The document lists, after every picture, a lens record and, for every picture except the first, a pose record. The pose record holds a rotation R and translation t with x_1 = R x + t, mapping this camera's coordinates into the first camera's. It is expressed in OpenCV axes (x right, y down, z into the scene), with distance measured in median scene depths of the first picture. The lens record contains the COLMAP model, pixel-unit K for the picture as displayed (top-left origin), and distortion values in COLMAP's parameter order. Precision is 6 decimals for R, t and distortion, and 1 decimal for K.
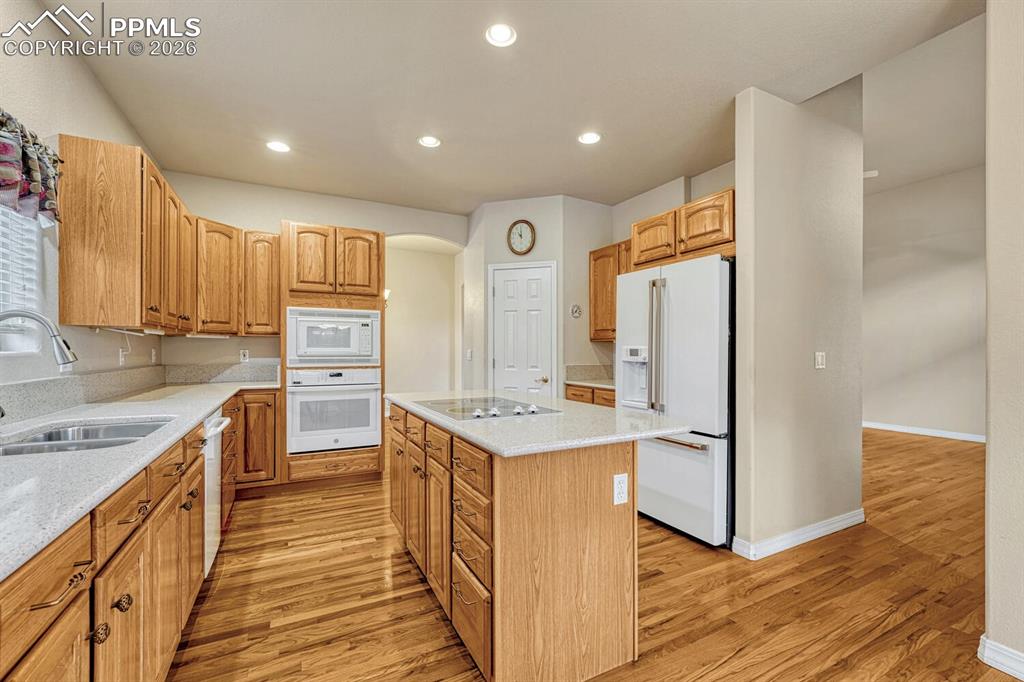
lens RADIAL K [[428.5, 0, 518.1], [0, 428.5, 348.2], [0, 0, 1]] dist [-0.009657, 0.000505]
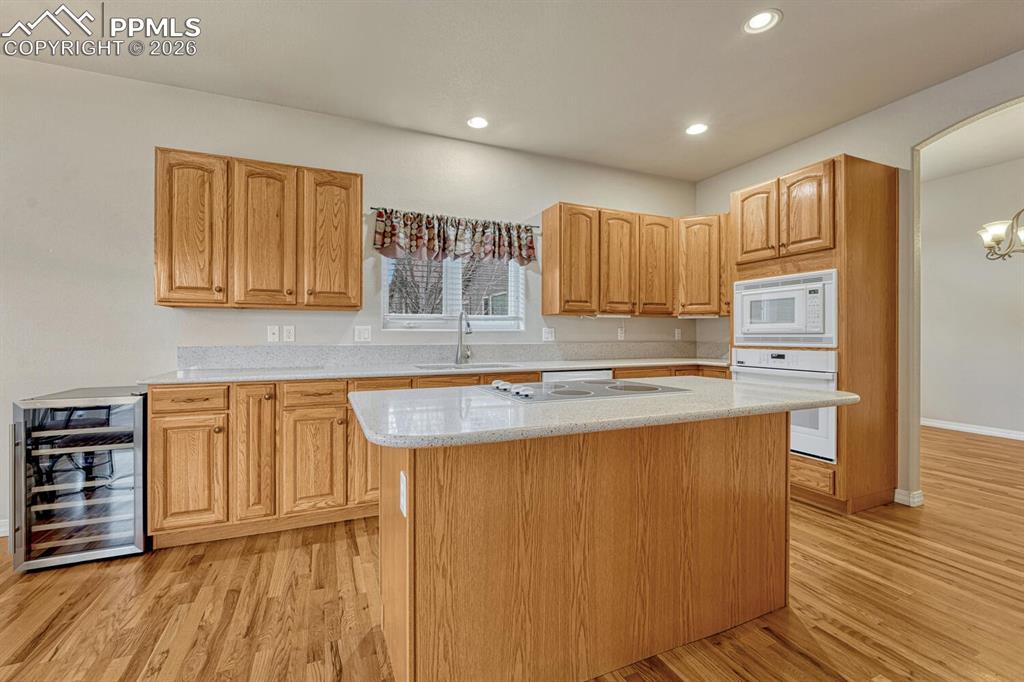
lens RADIAL K [[428.5, 0, 510.7], [0, 428.5, 335.1], [0, 0, 1]] dist [-0.009657, 0.000505]
pose [[-0.078843, -0.003634, -0.996880, 0.439215], [0.008446, 0.999955, -0.004314, 0.020721], [0.996851, -0.008759, -0.078809, 0.562016]]
